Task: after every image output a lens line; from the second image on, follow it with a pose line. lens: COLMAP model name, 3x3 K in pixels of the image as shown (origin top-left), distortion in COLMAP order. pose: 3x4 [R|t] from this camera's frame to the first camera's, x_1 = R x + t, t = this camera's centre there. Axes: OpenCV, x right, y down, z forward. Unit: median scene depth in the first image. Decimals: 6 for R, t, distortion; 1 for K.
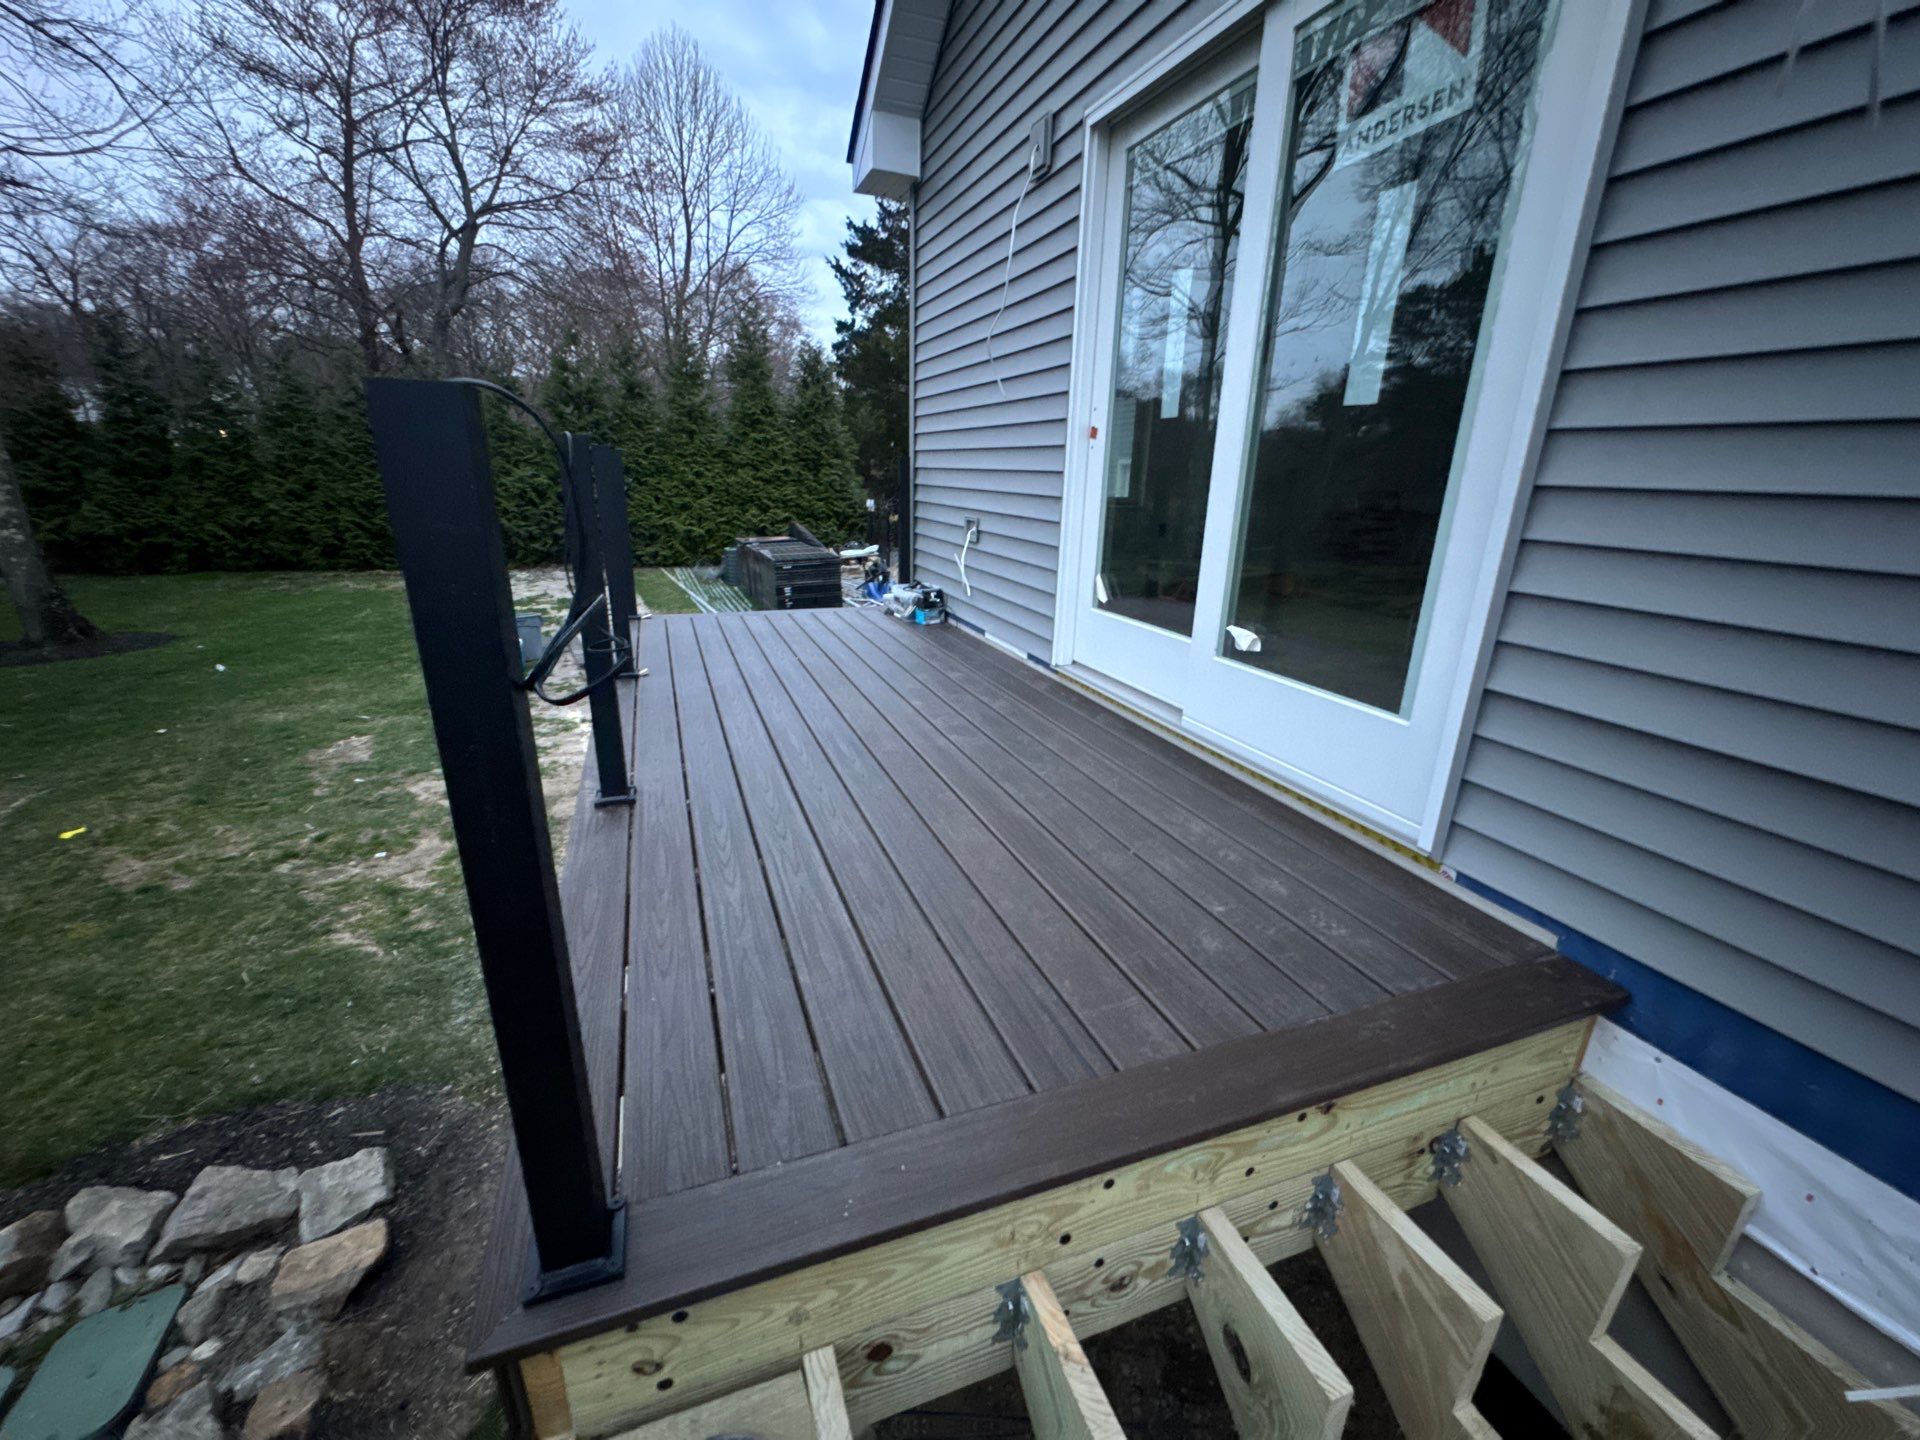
lens RADIAL K [[769.0, 0, 961.3], [0, 769.0, 711.2], [0, 0, 1]] dist [0.001868, 0.000136]
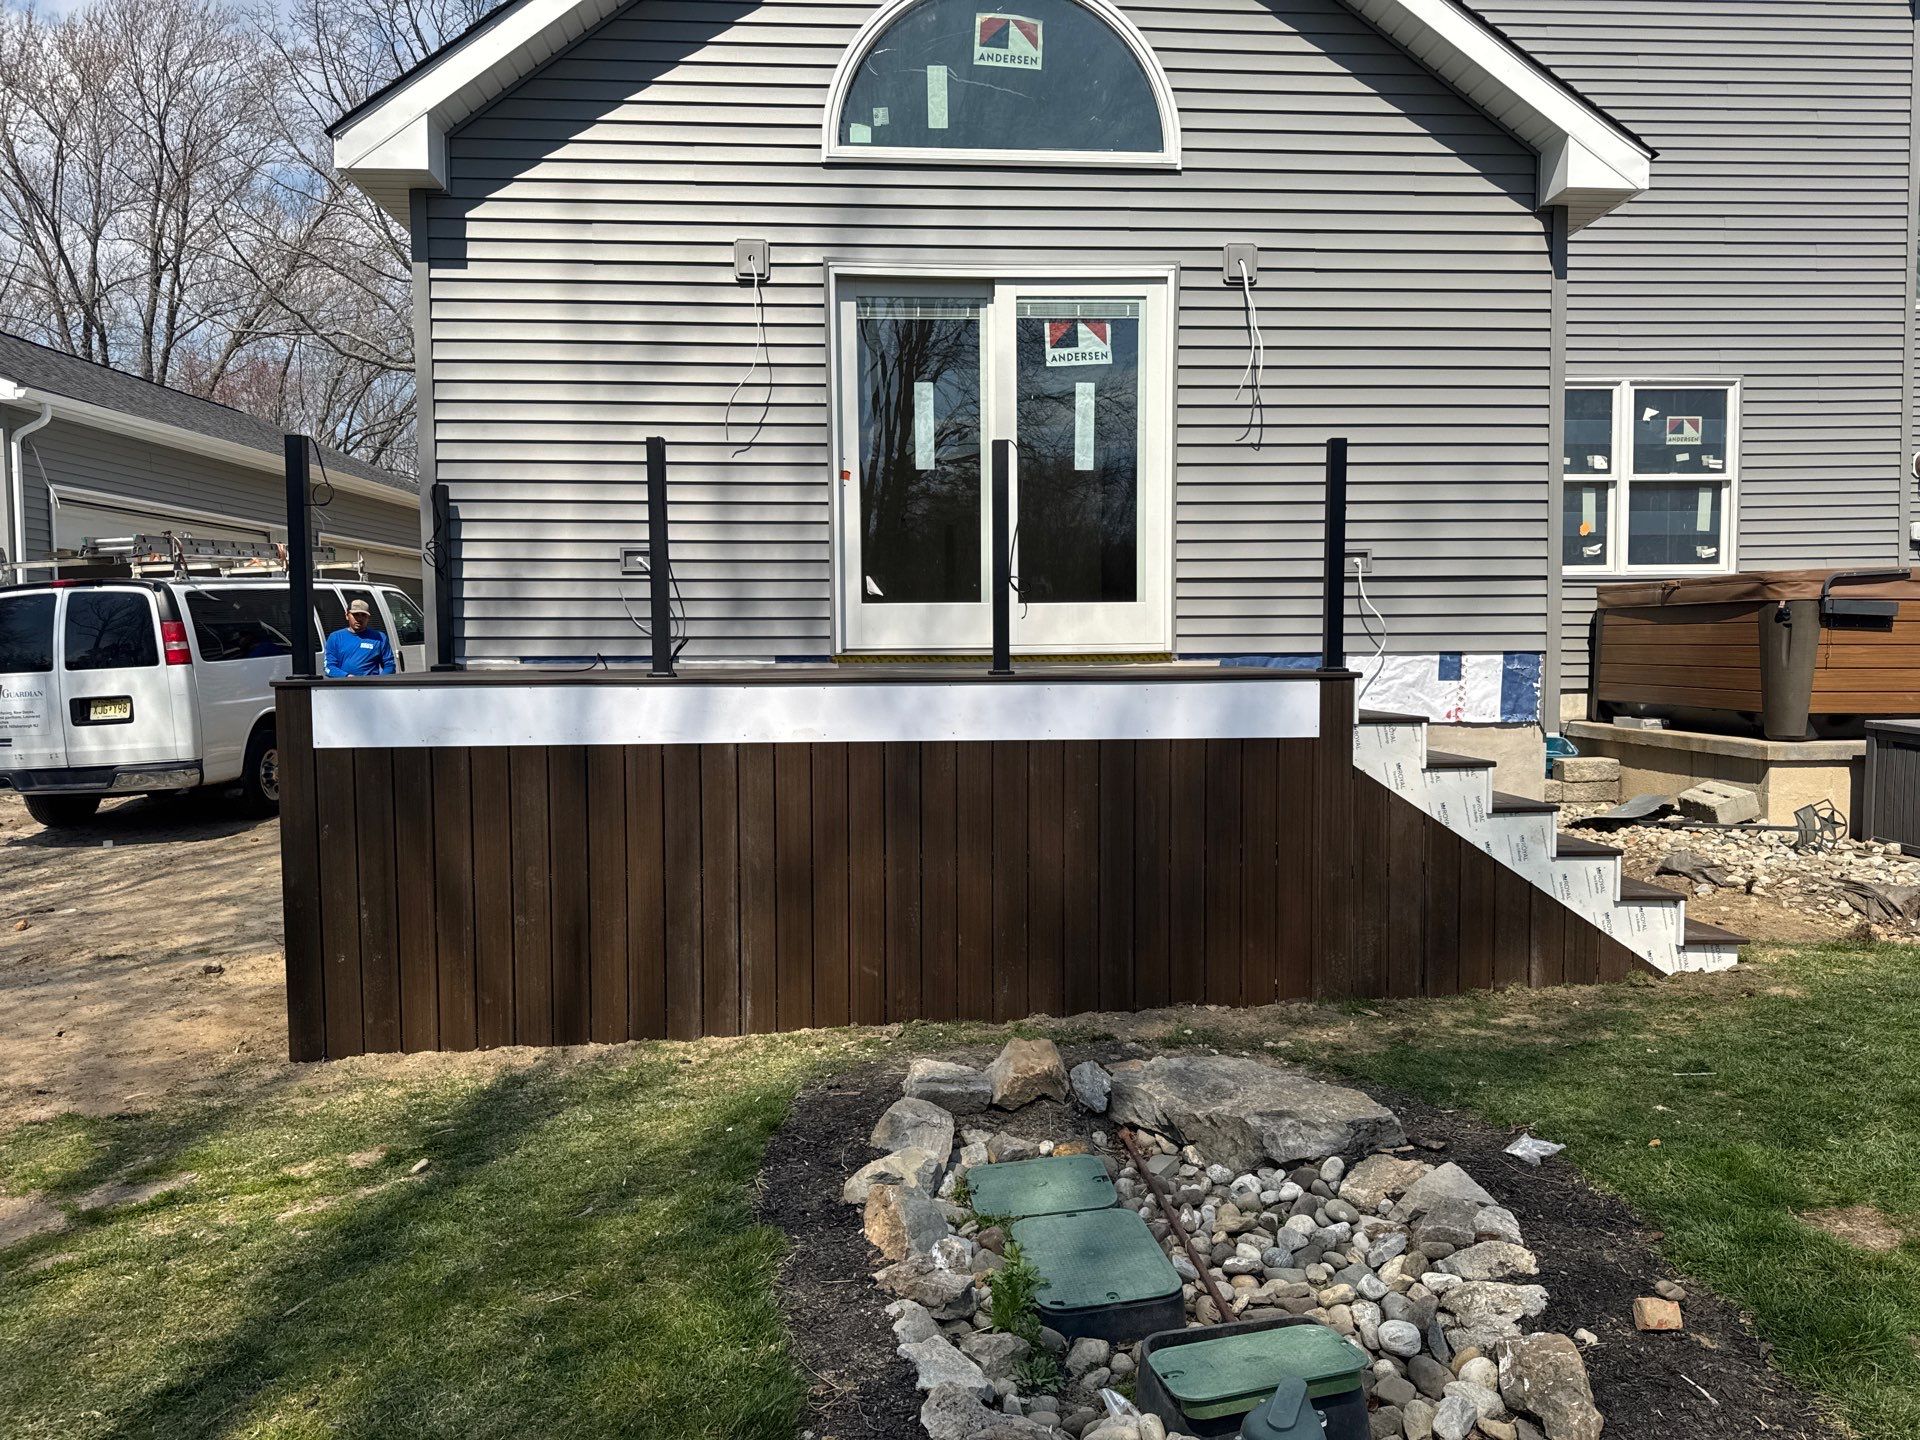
lens RADIAL K [[1366.2, 0, 958.2], [0, 1366.2, 724.1], [0, 0, 1]] dist [0.088901, -0.149128]
pose [[0.307633, -0.085560, 0.947650, -0.342758], [0.301612, 0.953357, -0.011836, 0.023624], [-0.902437, 0.289464, 0.319090, 0.030352]]
